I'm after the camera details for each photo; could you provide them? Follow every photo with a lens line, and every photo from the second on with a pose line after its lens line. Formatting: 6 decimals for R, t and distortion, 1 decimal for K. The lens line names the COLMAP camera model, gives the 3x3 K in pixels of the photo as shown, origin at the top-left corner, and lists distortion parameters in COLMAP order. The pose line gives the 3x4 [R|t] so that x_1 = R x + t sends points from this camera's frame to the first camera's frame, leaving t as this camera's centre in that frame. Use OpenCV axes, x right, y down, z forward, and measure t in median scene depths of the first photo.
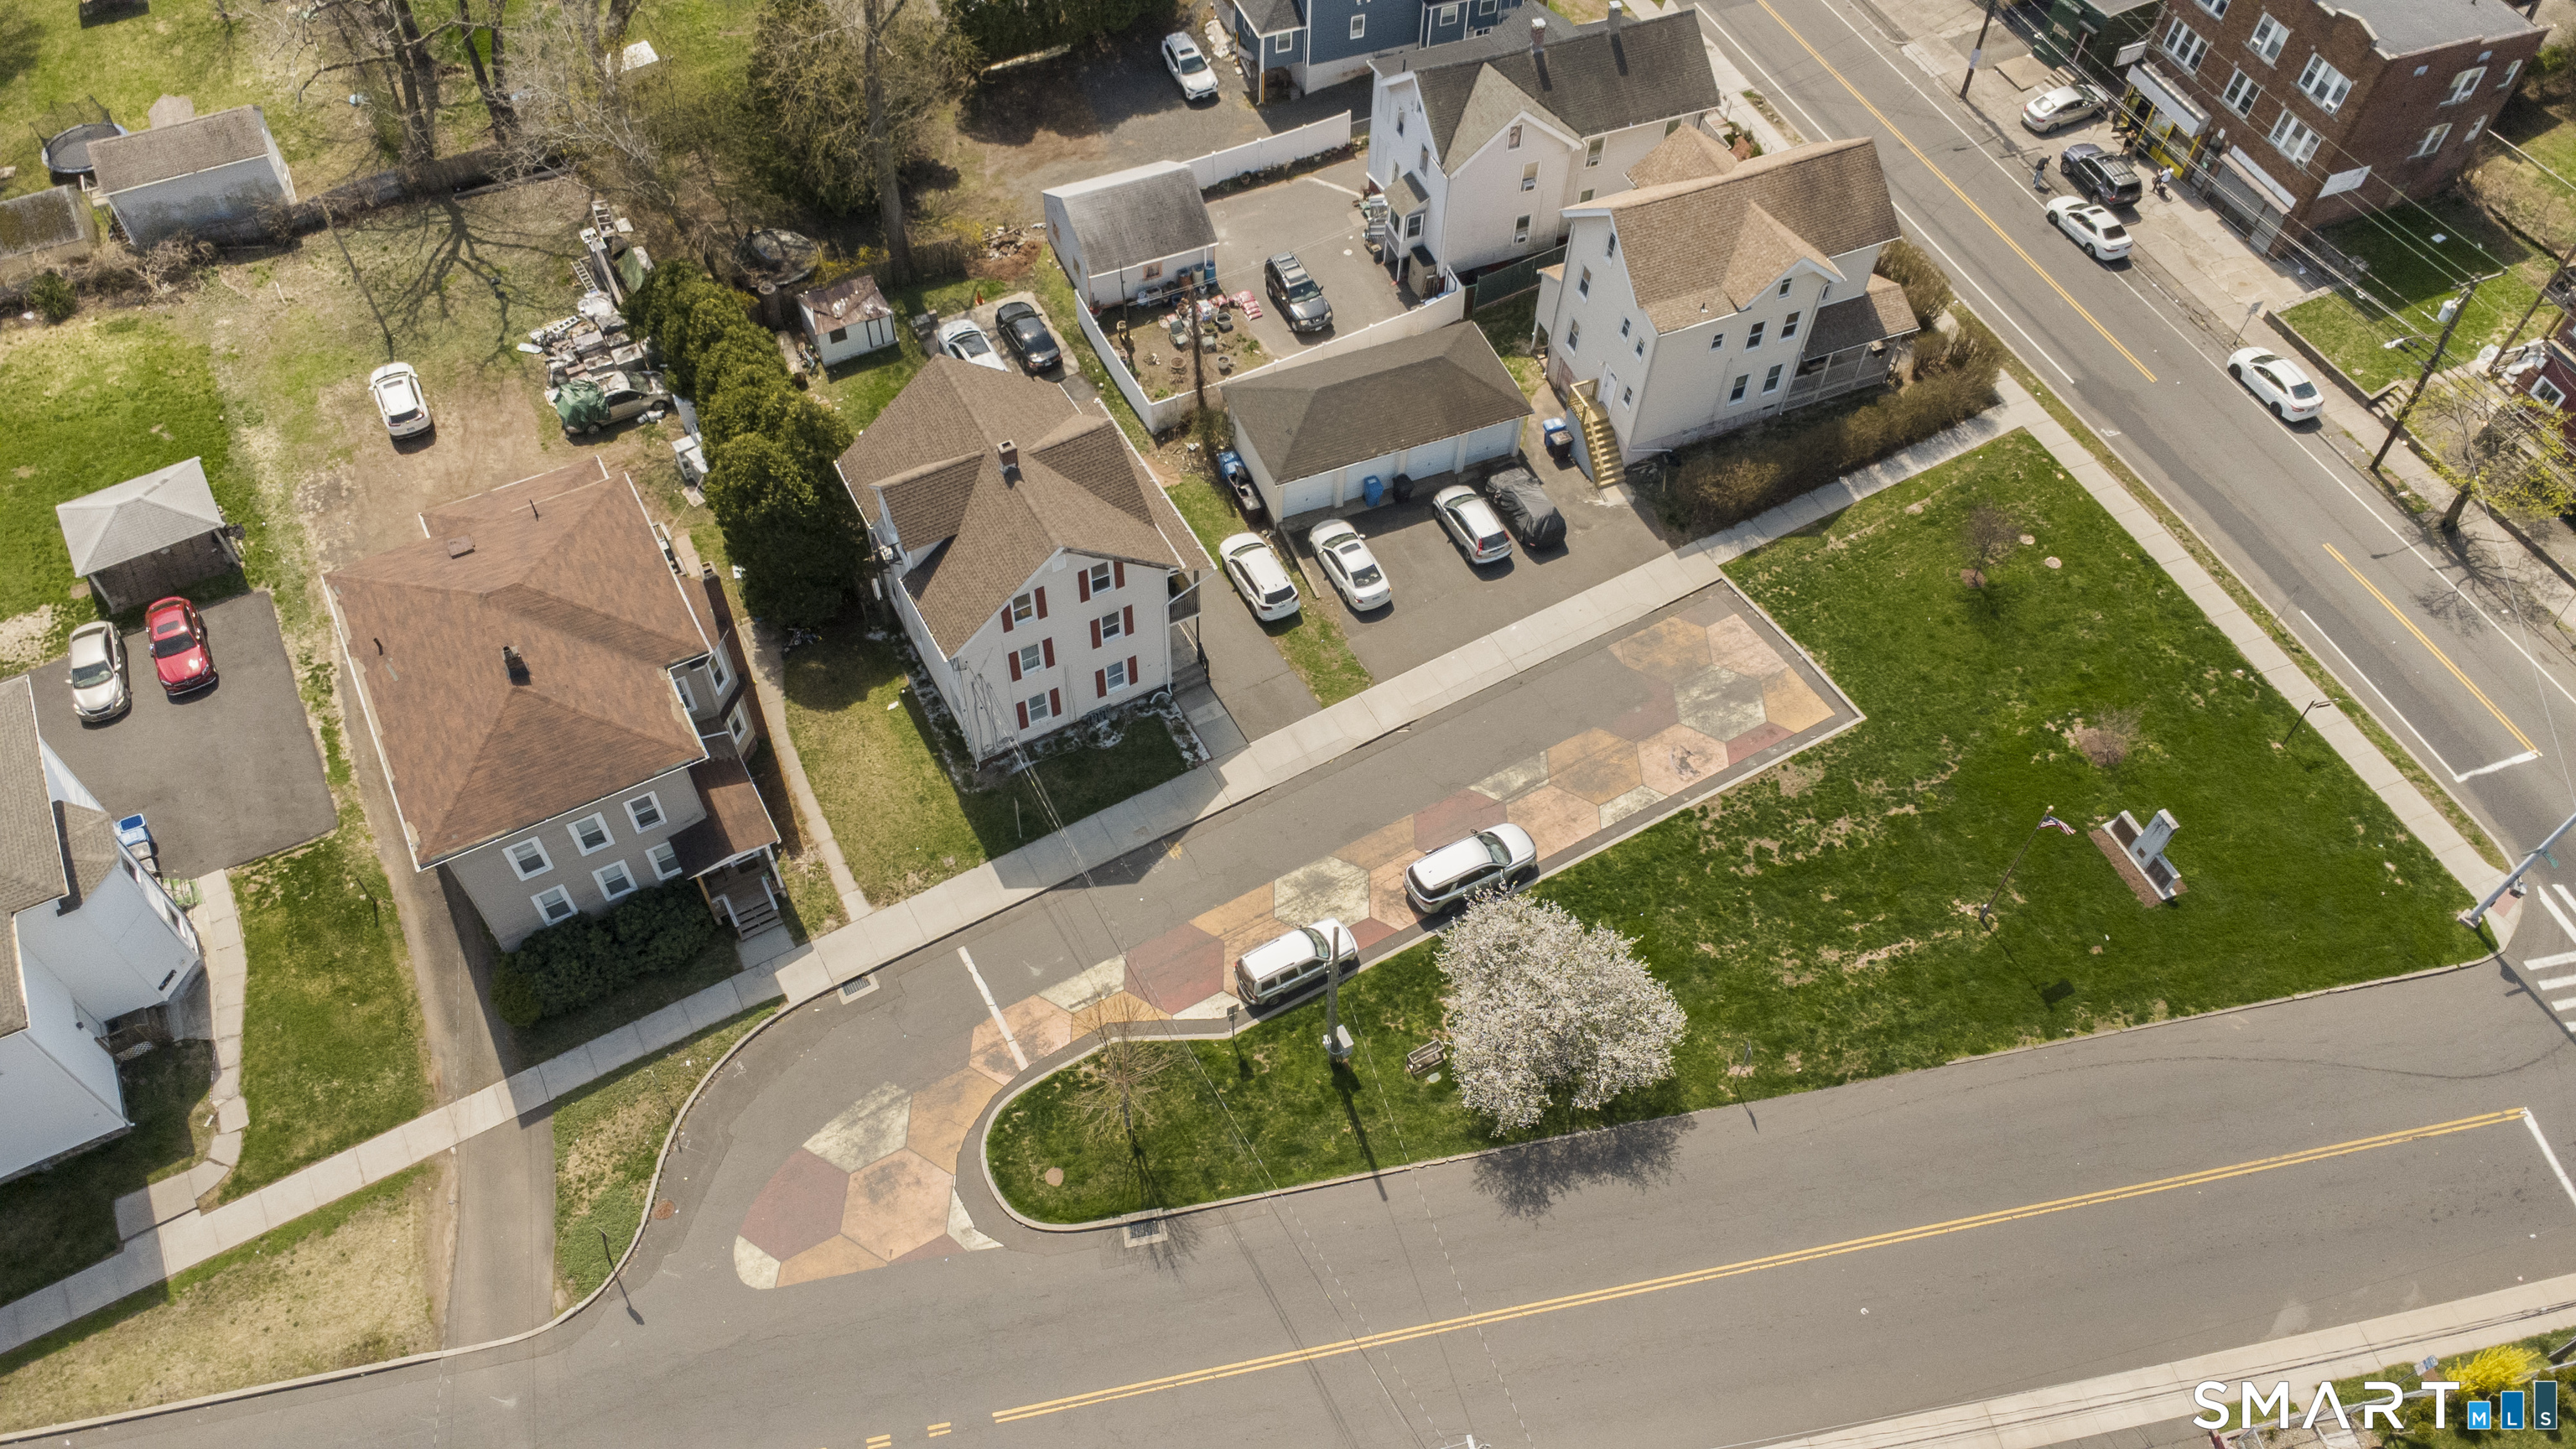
lens RADIAL K [[1821.9, 0, 1293.8], [0, 1821.9, 719.5], [0, 0, 1]] dist [0.009347, -0.013554]
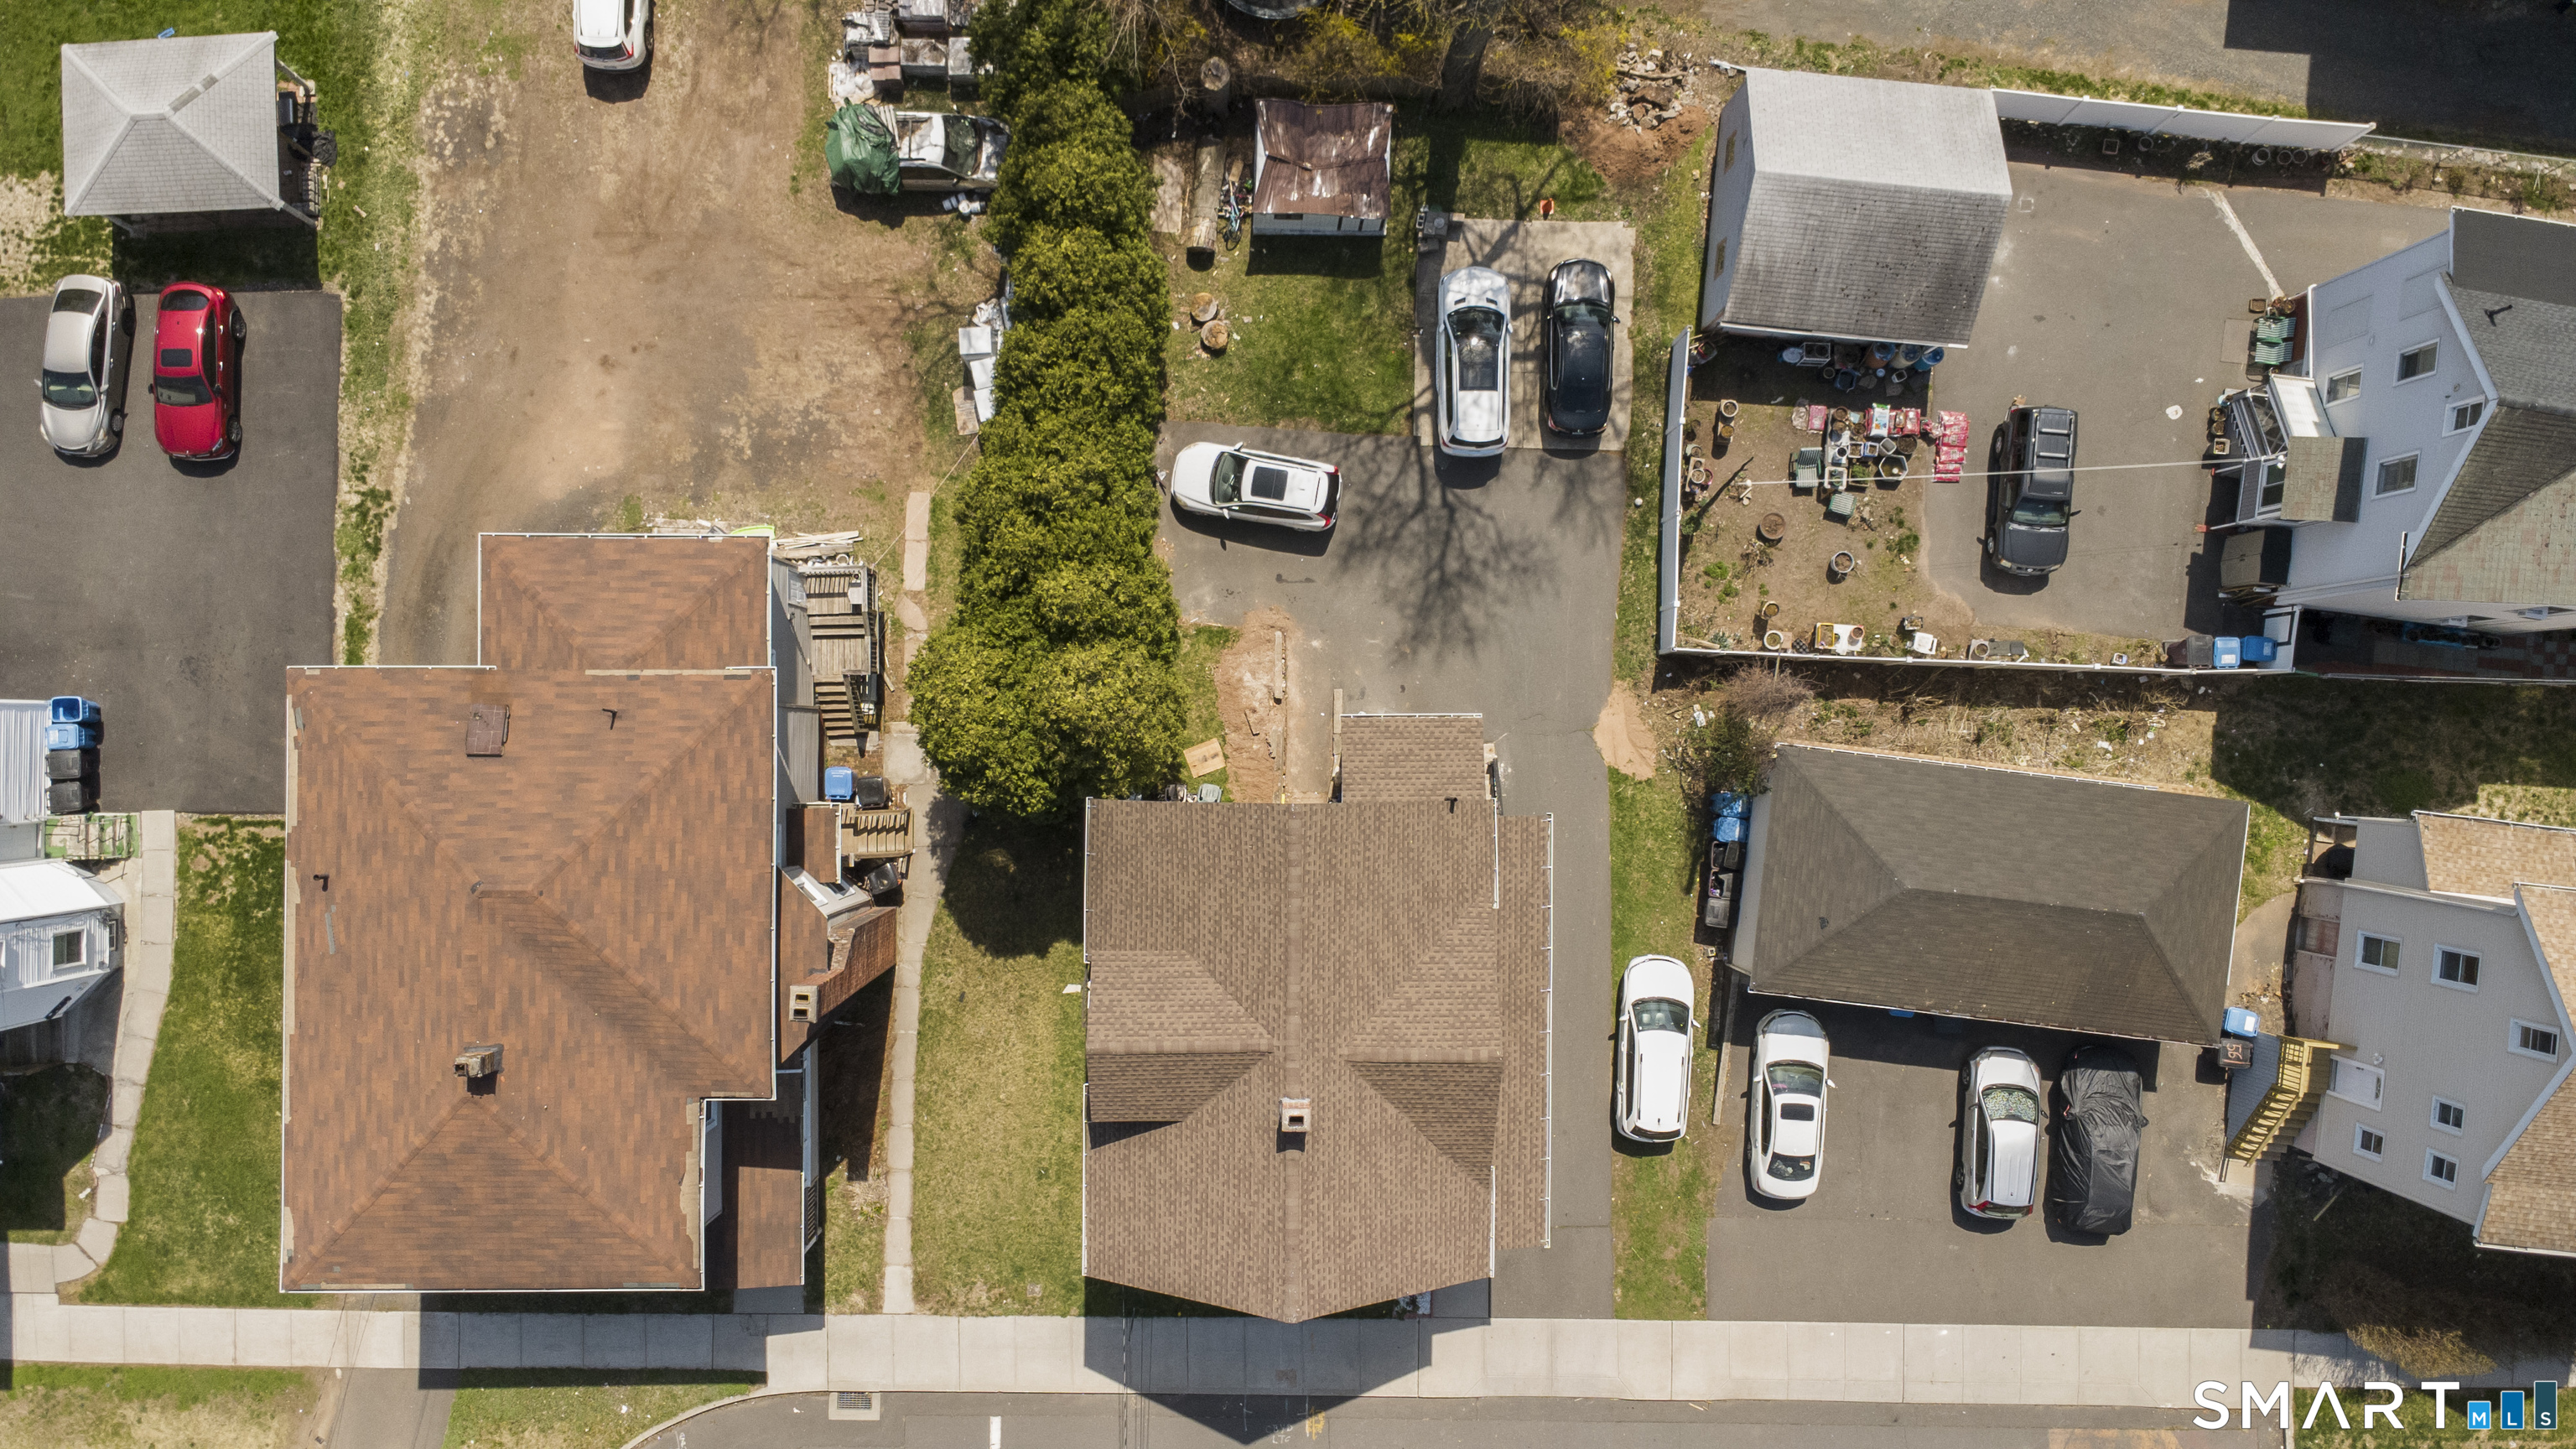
lens RADIAL K [[1821.9, 0, 1283.9], [0, 1821.9, 723.1], [0, 0, 1]] dist [0.009347, -0.013554]
pose [[0.870237, 0.492302, -0.018063, -0.185135], [-0.388356, 0.708130, 0.589688, -0.507657], [0.303096, -0.506153, 0.807429, 0.514207]]
